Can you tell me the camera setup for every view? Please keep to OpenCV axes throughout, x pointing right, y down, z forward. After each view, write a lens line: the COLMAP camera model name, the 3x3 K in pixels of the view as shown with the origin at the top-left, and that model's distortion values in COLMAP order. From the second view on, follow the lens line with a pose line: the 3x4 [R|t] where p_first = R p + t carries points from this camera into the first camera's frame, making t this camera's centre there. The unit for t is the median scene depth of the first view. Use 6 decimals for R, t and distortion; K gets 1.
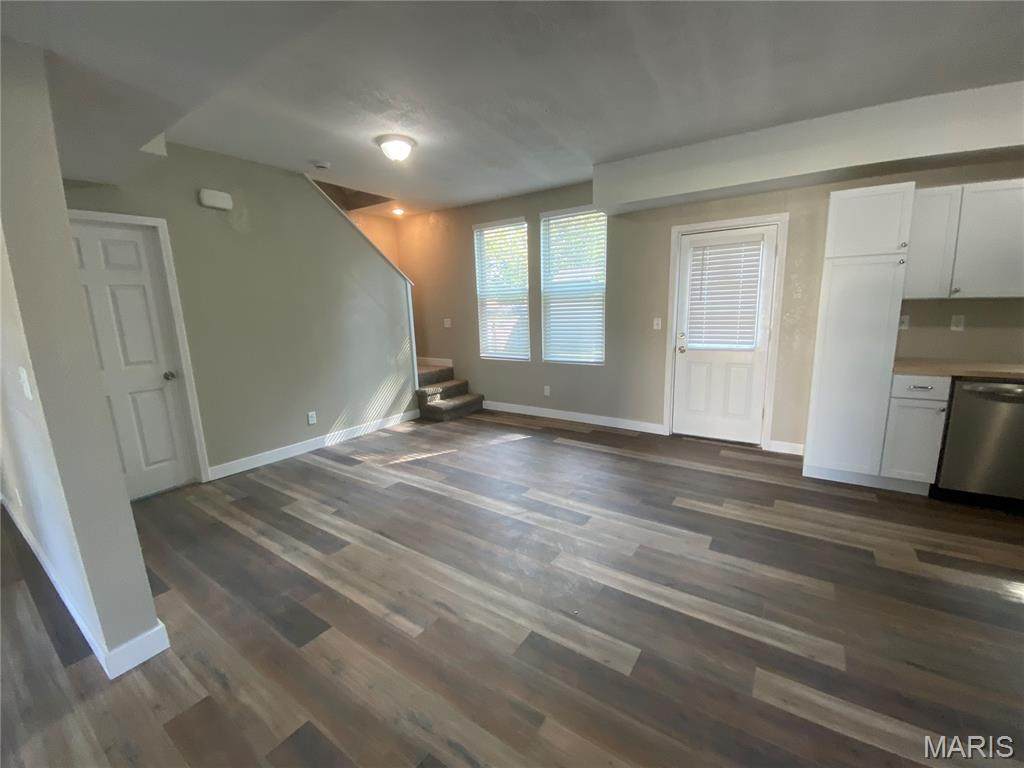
lens RADIAL K [[424.2, 0, 507.3], [0, 424.2, 383.1], [0, 0, 1]] dist [0.042035, -0.032044]
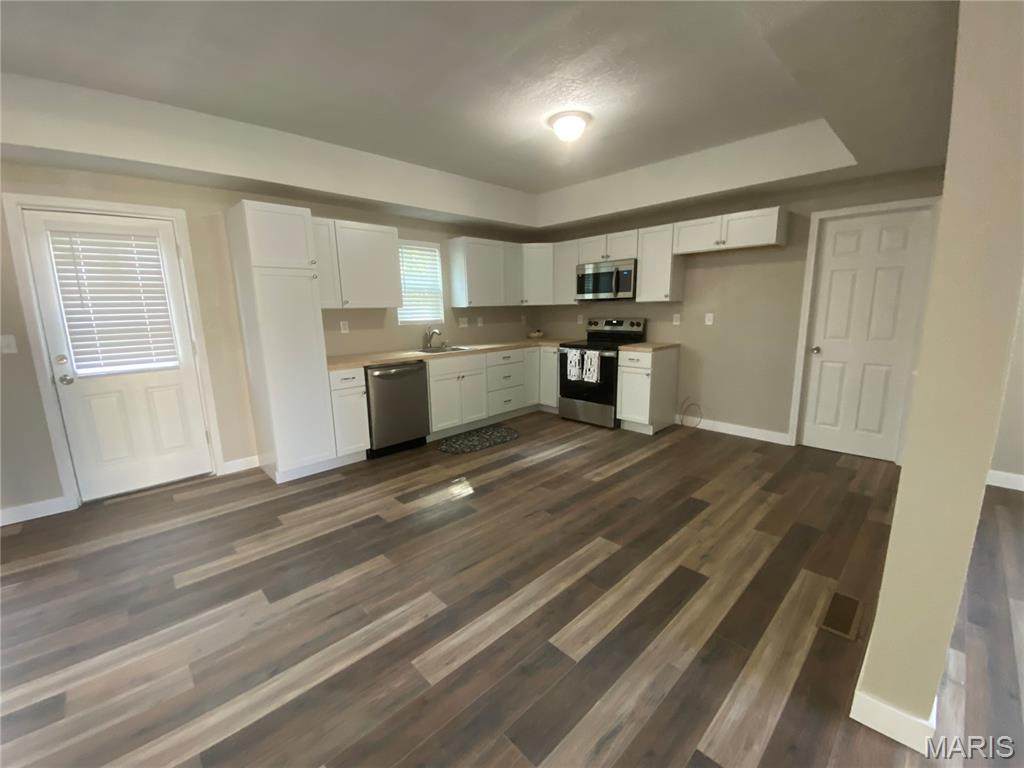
lens RADIAL K [[424.2, 0, 507.3], [0, 424.2, 383.1], [0, 0, 1]] dist [0.042035, -0.032044]
pose [[0.202749, -0.154602, 0.966949, -0.148395], [0.180400, 0.976454, 0.118296, -0.038859], [-0.962470, 0.150453, 0.225865, 0.252326]]
